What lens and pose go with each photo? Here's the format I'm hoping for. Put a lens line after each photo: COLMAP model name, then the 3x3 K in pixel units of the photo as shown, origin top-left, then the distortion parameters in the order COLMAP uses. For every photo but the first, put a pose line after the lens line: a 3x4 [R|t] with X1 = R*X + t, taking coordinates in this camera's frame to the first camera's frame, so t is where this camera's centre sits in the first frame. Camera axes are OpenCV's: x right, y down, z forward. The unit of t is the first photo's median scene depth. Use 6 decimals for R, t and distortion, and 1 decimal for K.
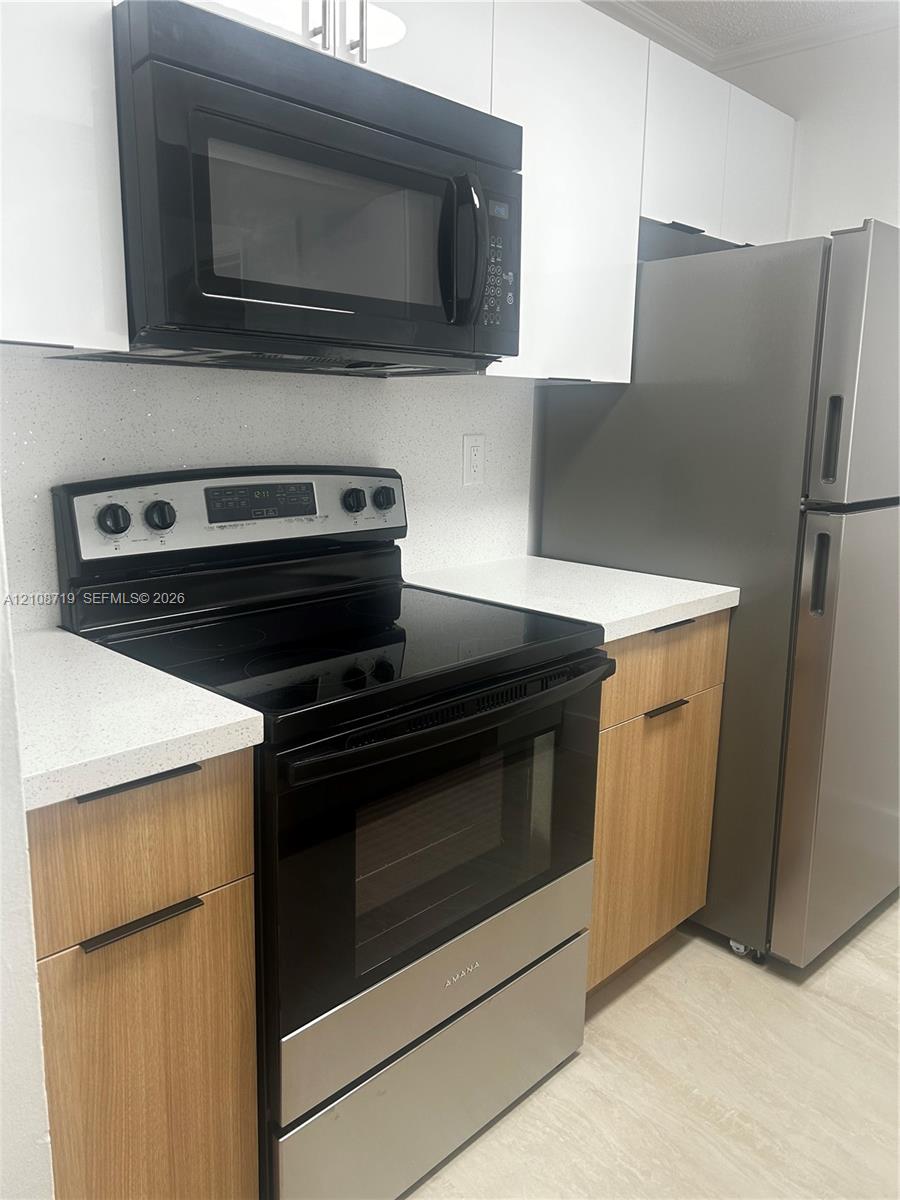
lens RADIAL K [[914.8, 0, 441.9], [0, 914.8, 596.2], [0, 0, 1]] dist [0.066460, -0.064917]
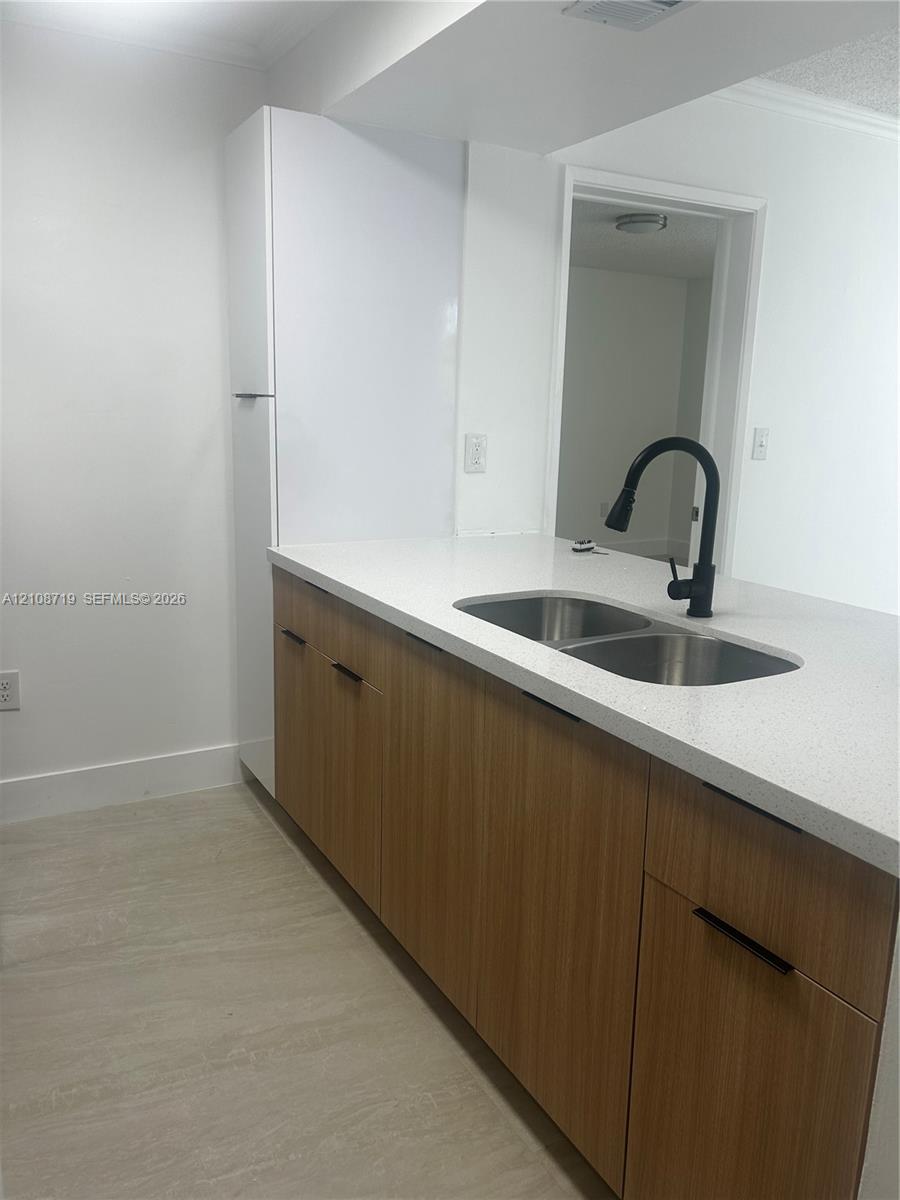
lens RADIAL K [[914.8, 0, 441.9], [0, 914.8, 596.2], [0, 0, 1]] dist [0.066460, -0.064917]
pose [[0.278969, -0.203795, 0.938426, -0.396717], [0.165507, 0.972802, 0.162059, -0.071304], [-0.945930, 0.110106, 0.305111, 0.205933]]
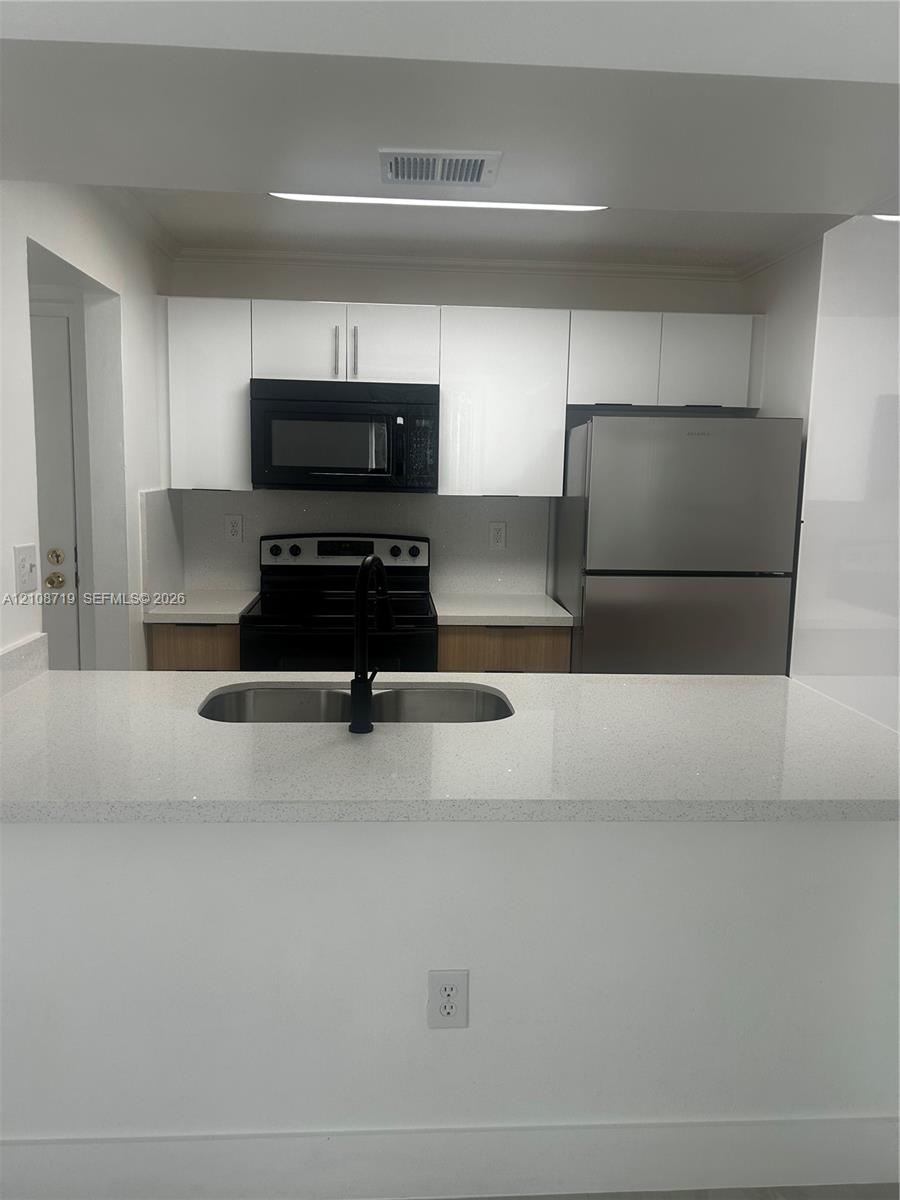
lens RADIAL K [[903.7, 0, 416.0], [0, 903.7, 584.3], [0, 0, 1]] dist [0.058807, -0.002996]
pose [[0.719580, 0.082545, -0.689486, 1.391036], [-0.138973, 0.989941, -0.026523, 0.019894], [0.680362, 0.114905, 0.723813, -0.469007]]
